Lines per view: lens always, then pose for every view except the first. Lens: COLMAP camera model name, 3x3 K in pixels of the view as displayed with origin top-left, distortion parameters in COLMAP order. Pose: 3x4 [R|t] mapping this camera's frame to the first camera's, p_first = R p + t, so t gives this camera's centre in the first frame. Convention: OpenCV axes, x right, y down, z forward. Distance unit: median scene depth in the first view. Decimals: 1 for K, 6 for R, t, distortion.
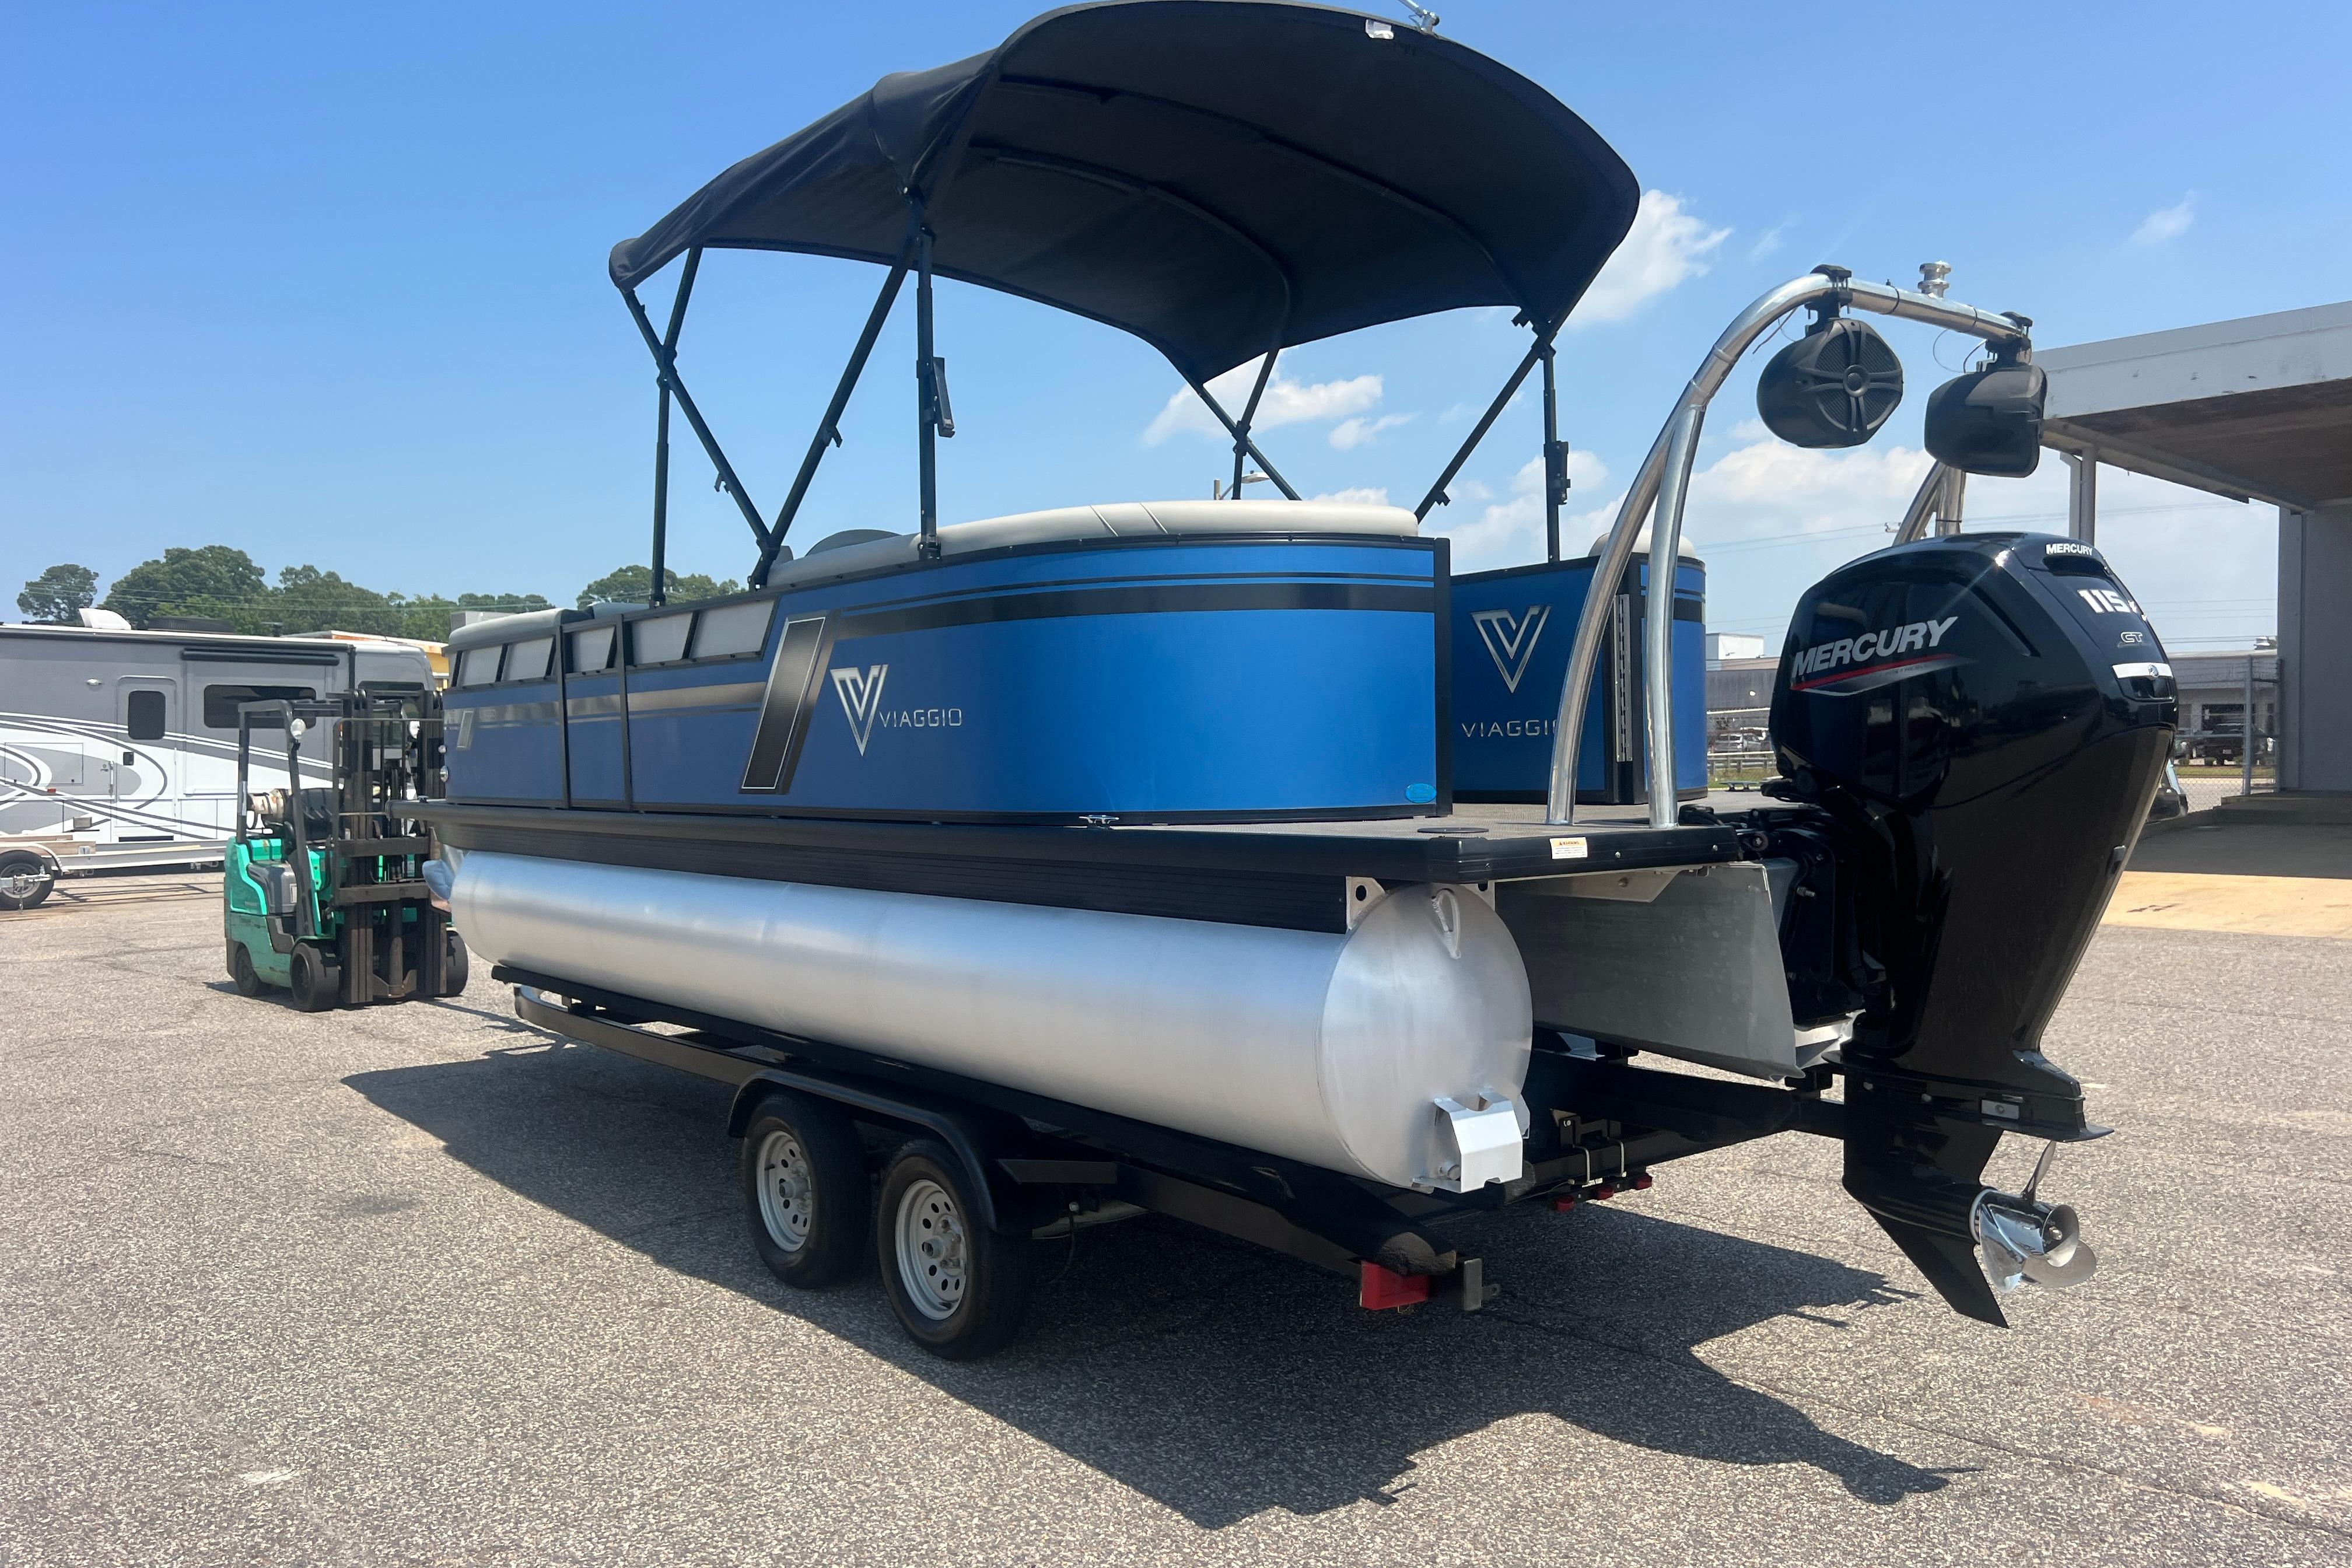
lens RADIAL K [[1749.3, 0, 1196.1], [0, 1749.3, 792.4], [0, 0, 1]] dist [-0.010004, -0.004017]
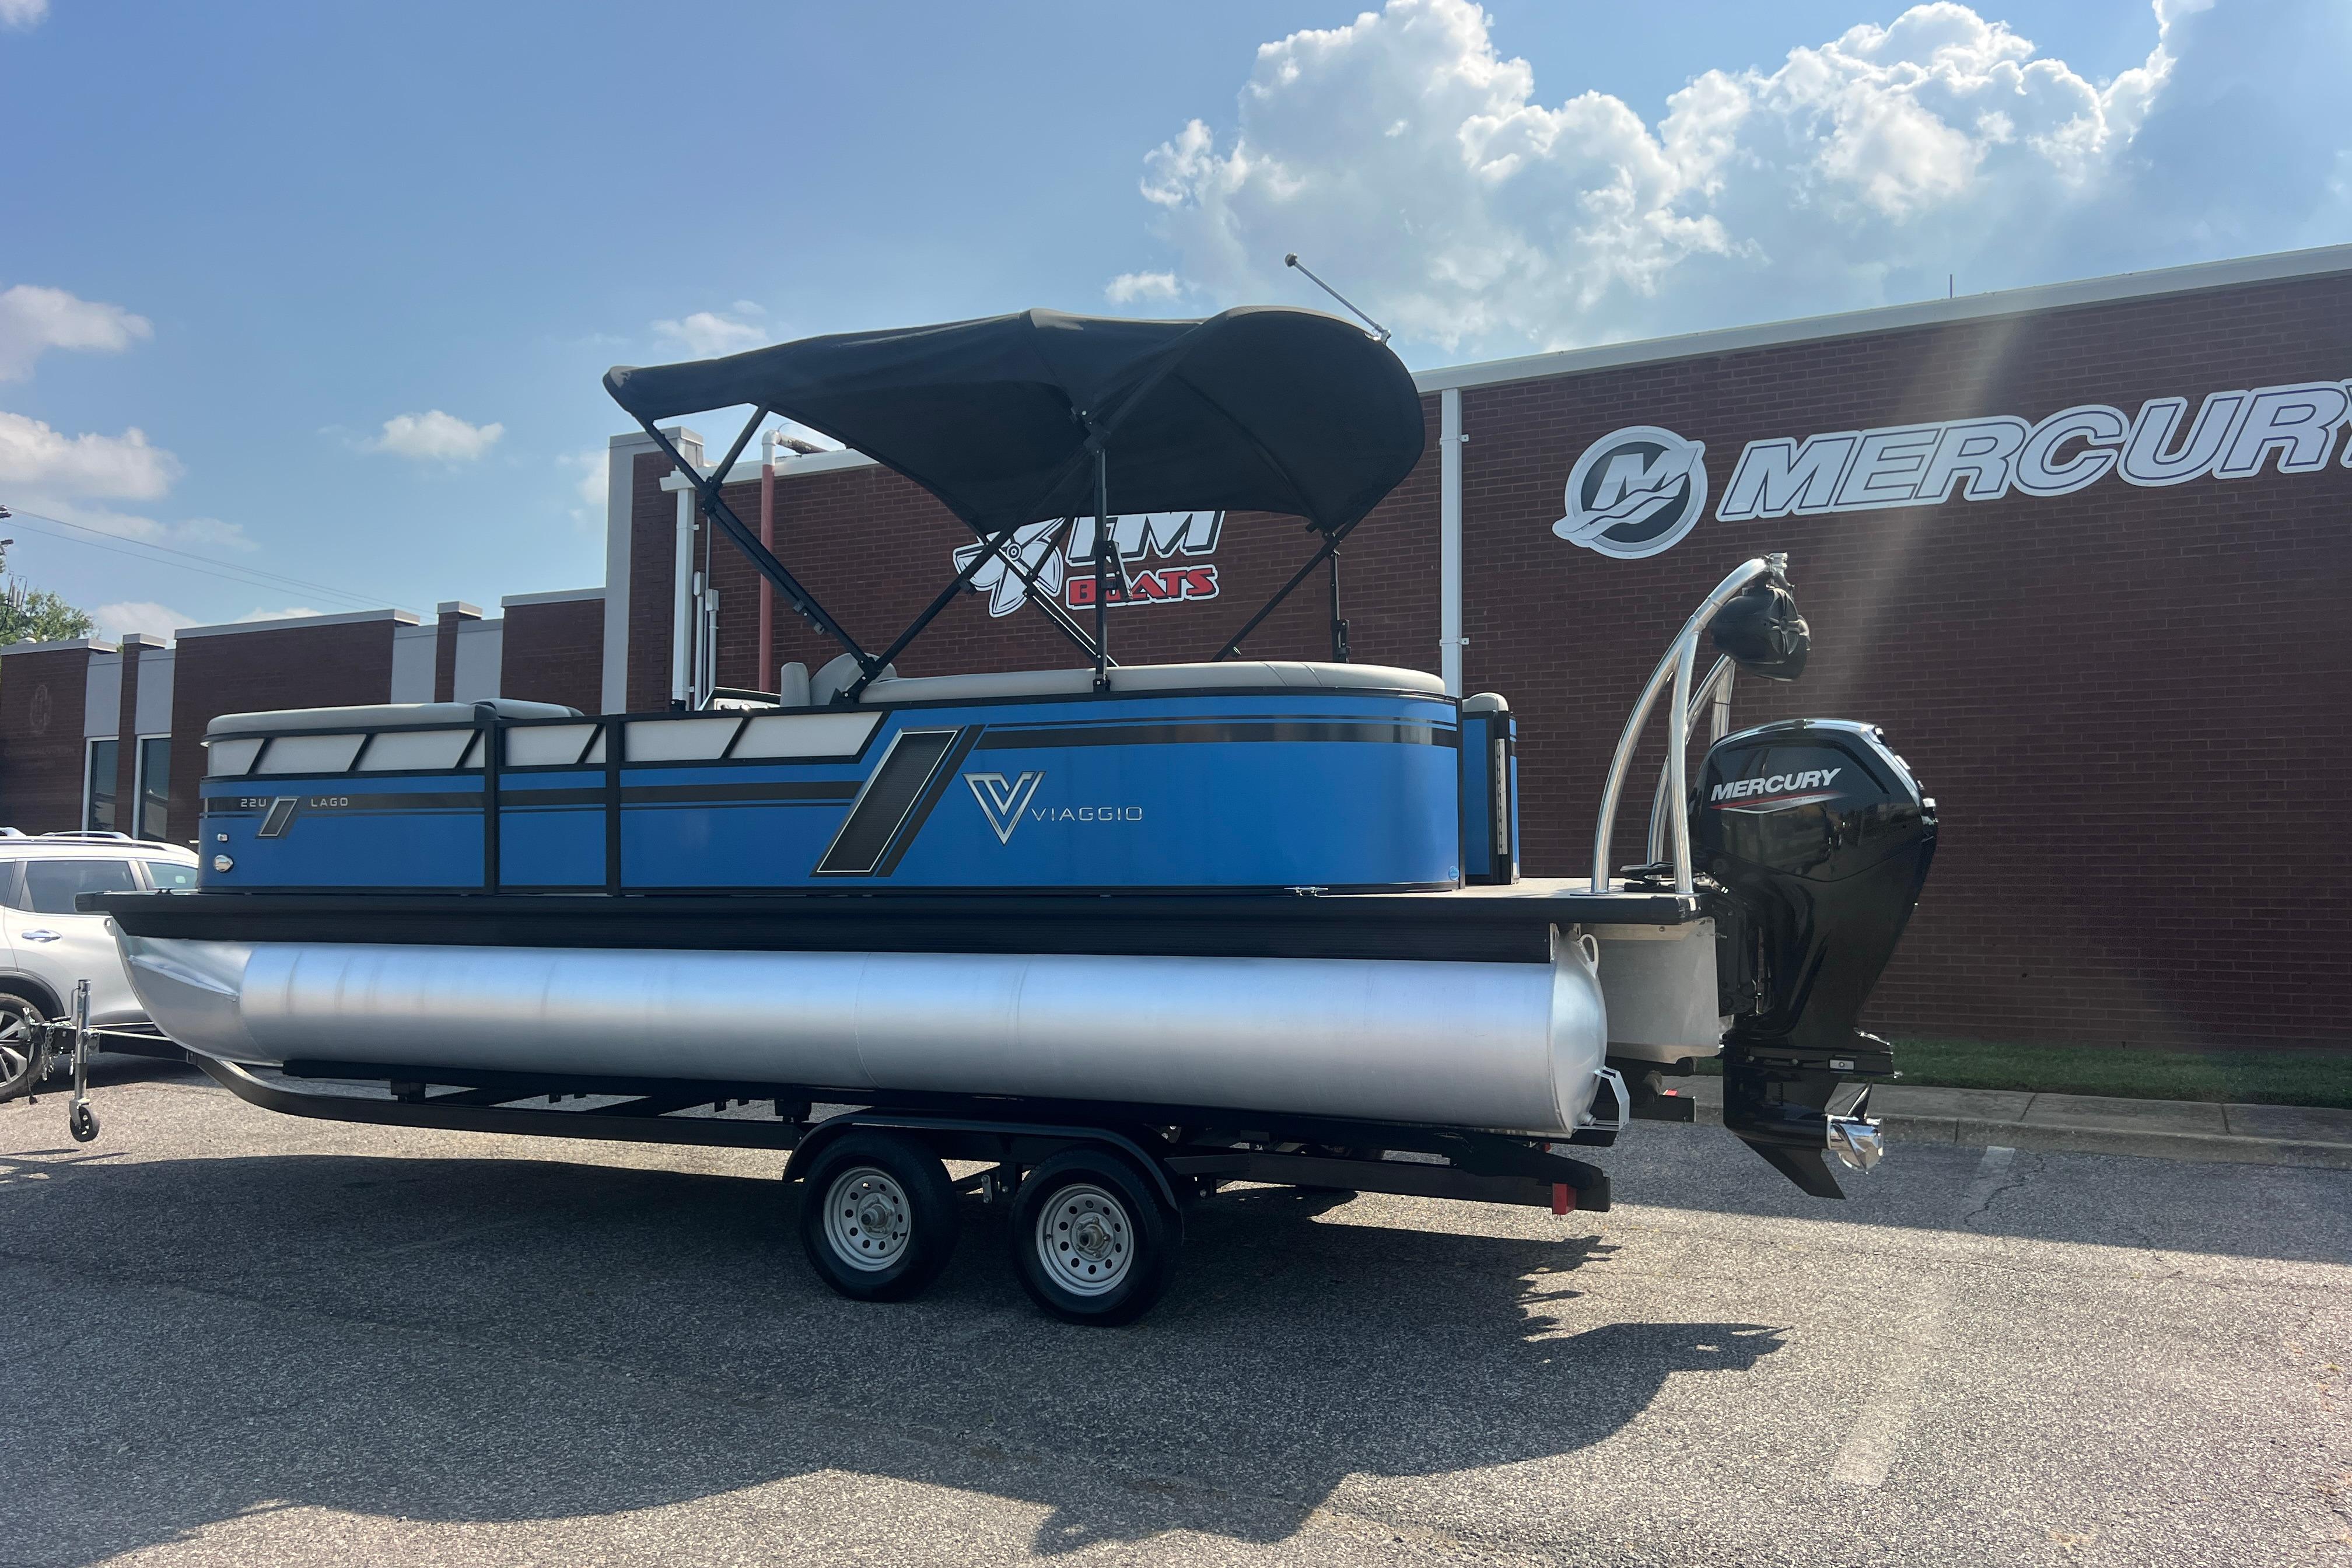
lens RADIAL K [[1723.1, 0, 1182.3], [0, 1723.1, 772.3], [0, 0, 1]] dist [0.072338, -0.078205]
pose [[0.884284, 0.032051, 0.465848, -0.825272], [0.002543, 0.997296, -0.073443, 0.023382], [-0.466943, 0.066129, 0.881812, -0.175014]]
